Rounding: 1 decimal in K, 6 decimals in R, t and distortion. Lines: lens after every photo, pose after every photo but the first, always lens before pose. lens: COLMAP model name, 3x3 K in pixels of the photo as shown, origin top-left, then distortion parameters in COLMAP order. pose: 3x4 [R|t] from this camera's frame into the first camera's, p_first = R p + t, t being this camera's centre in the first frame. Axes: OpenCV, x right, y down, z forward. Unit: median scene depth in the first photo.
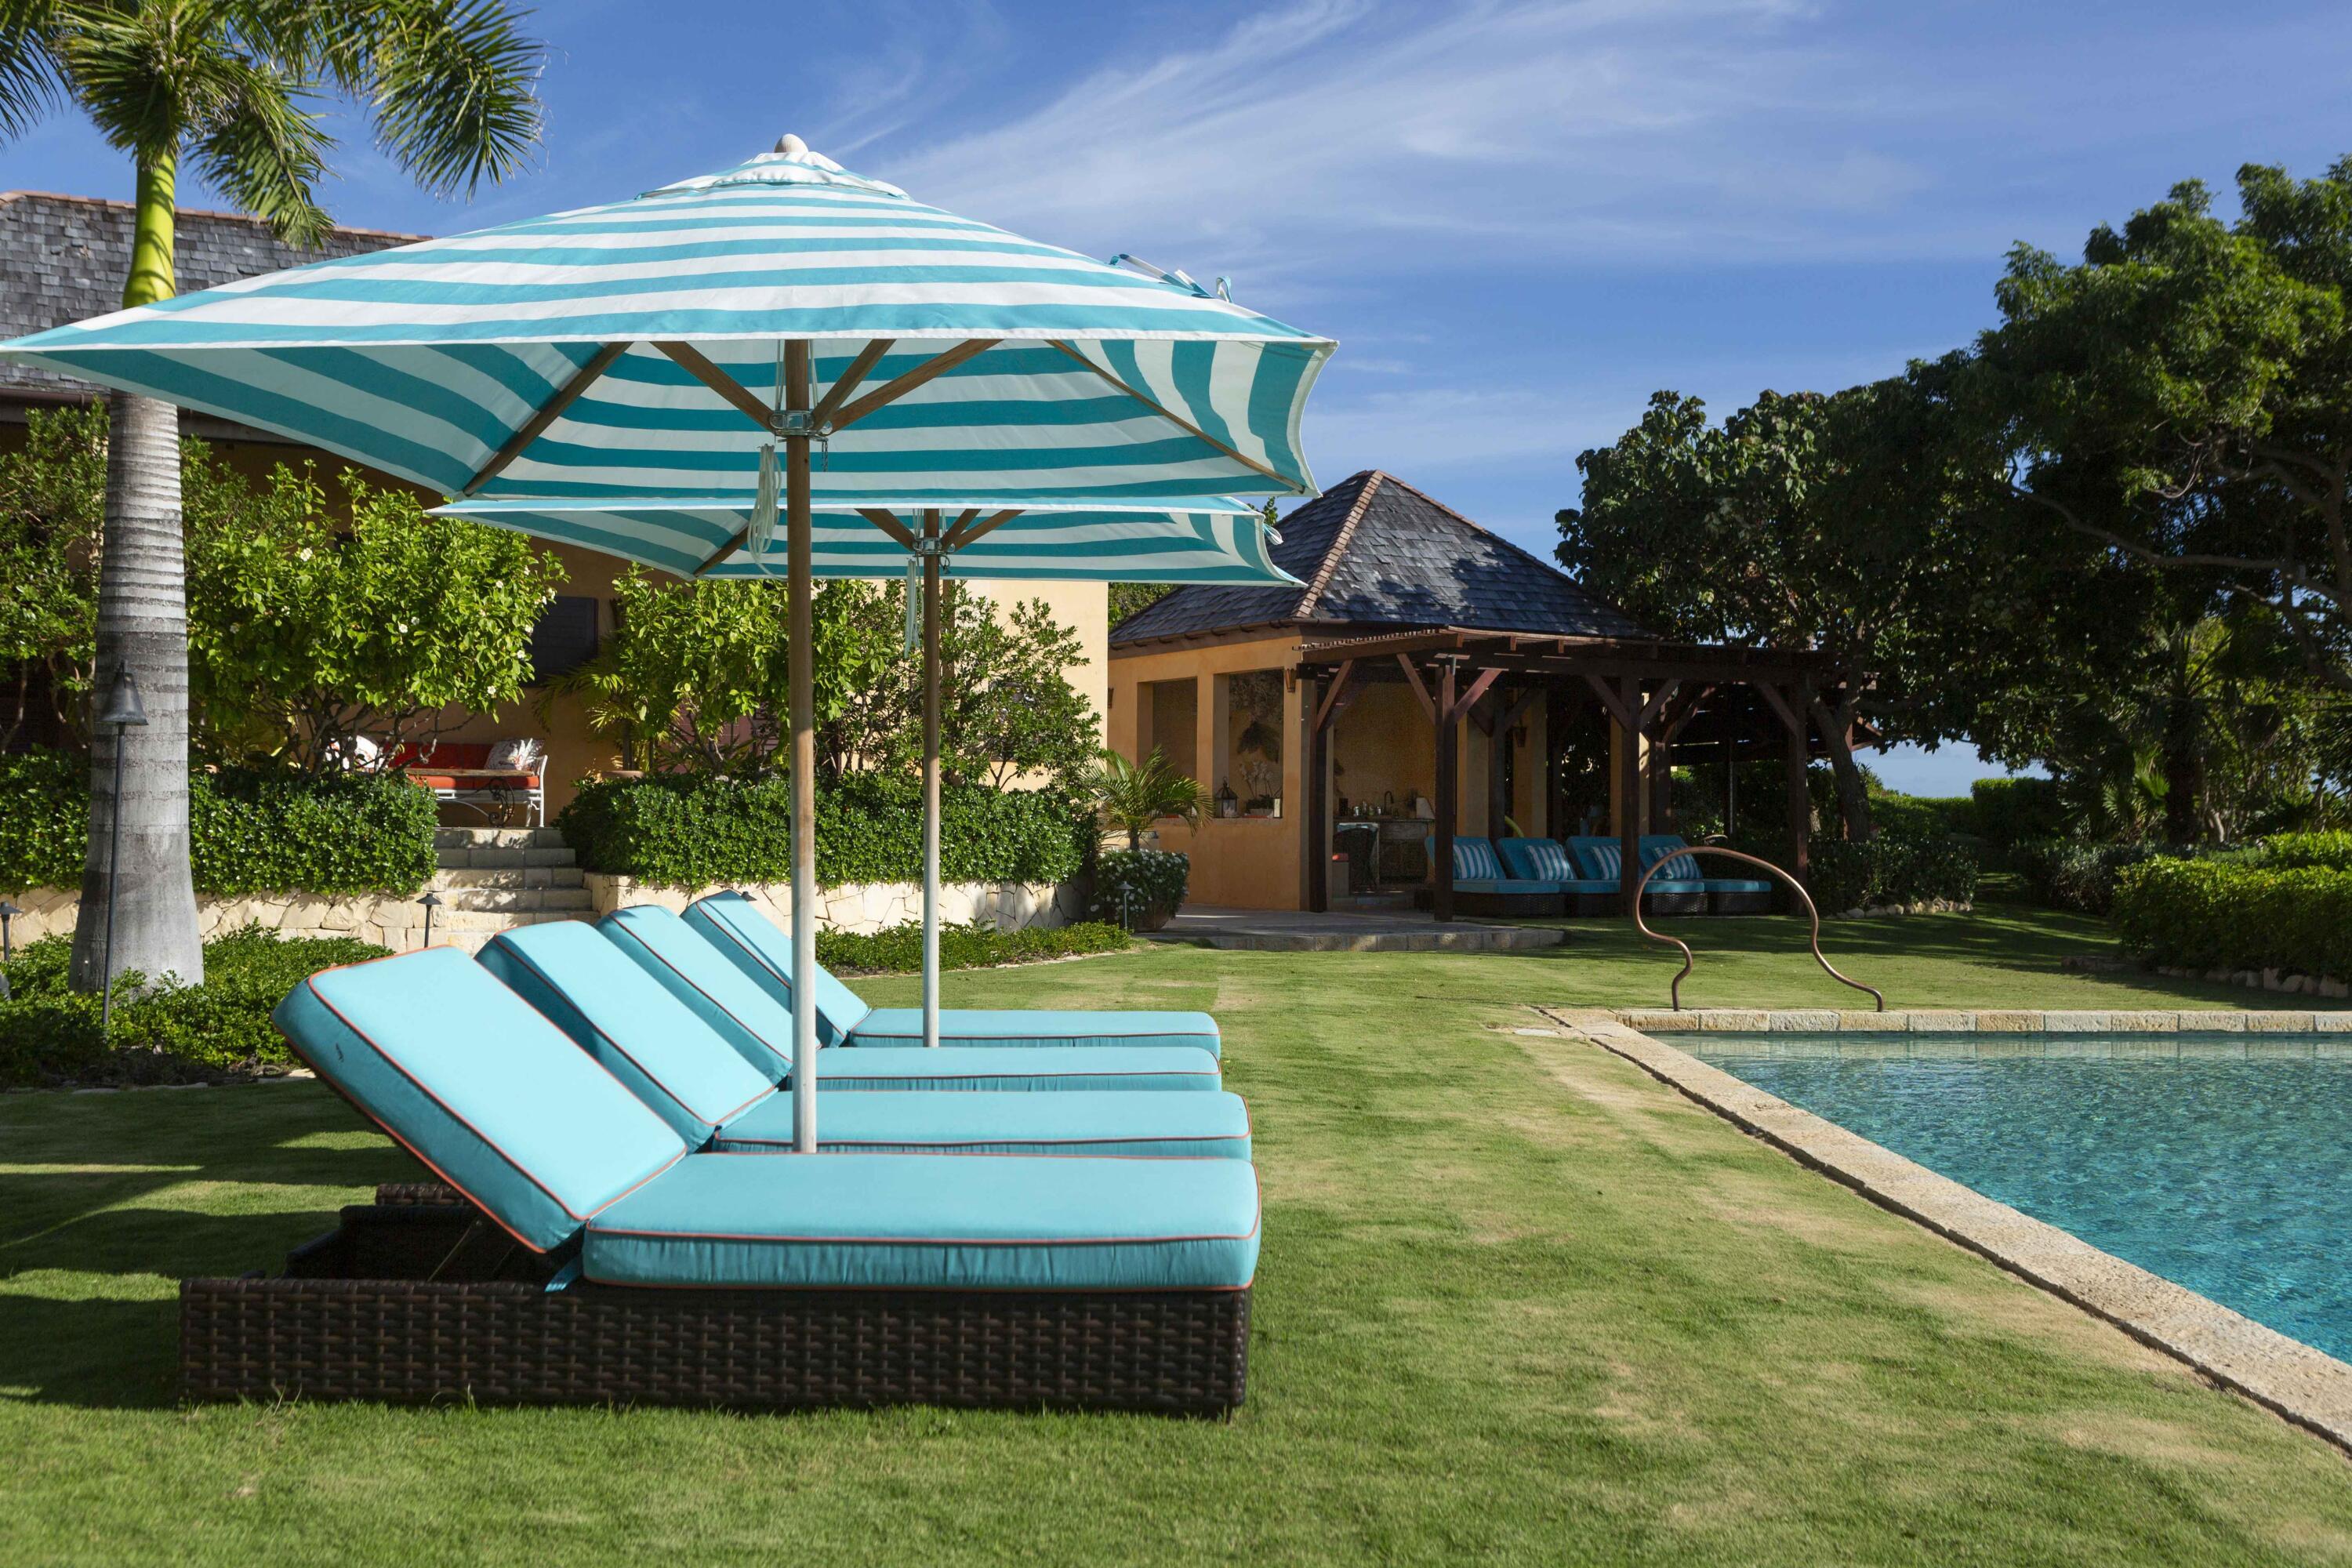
lens RADIAL K [[2665.4, 0, 1176.6], [0, 2665.4, 896.1], [0, 0, 1]] dist [-0.009936, -0.033676]
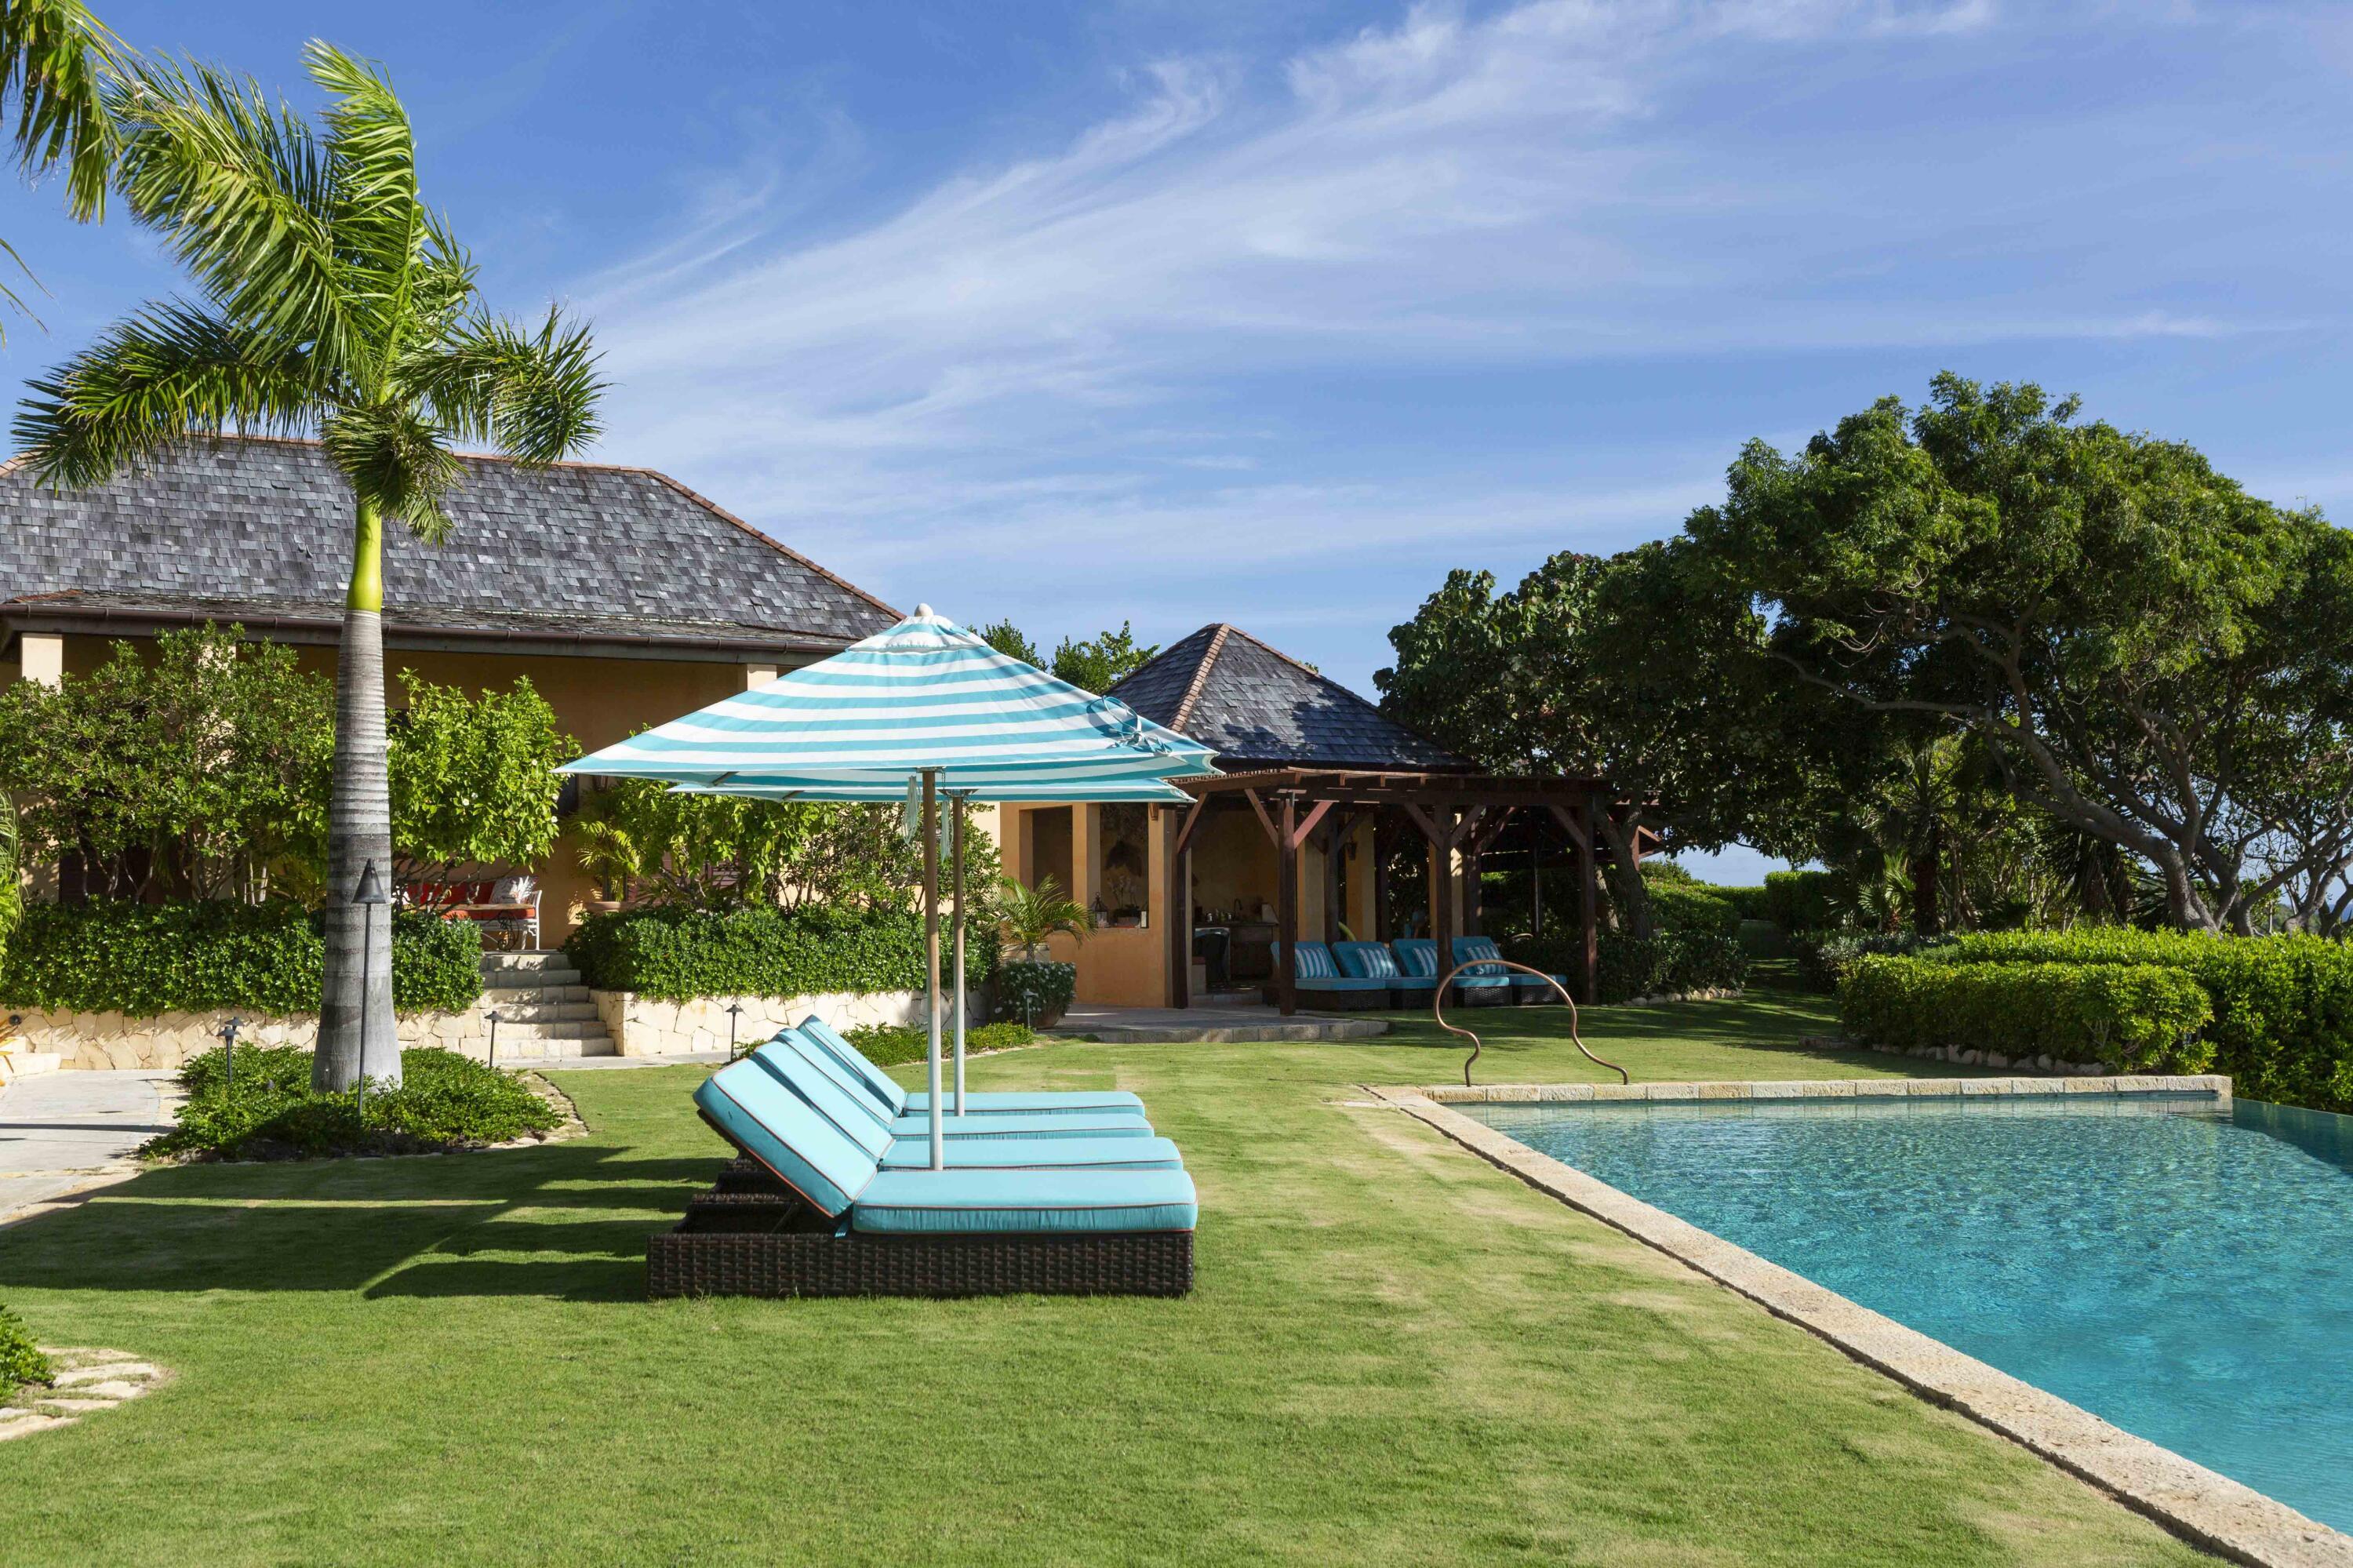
lens RADIAL K [[2666.6, 0, 1177.1], [0, 2666.6, 896.1], [0, 0, 1]] dist [-0.009936, -0.033676]
pose [[0.998141, -0.013238, 0.059497, -0.026090], [0.015147, 0.999381, -0.031743, -0.009126], [-0.059039, 0.032585, 0.997724, -0.251603]]
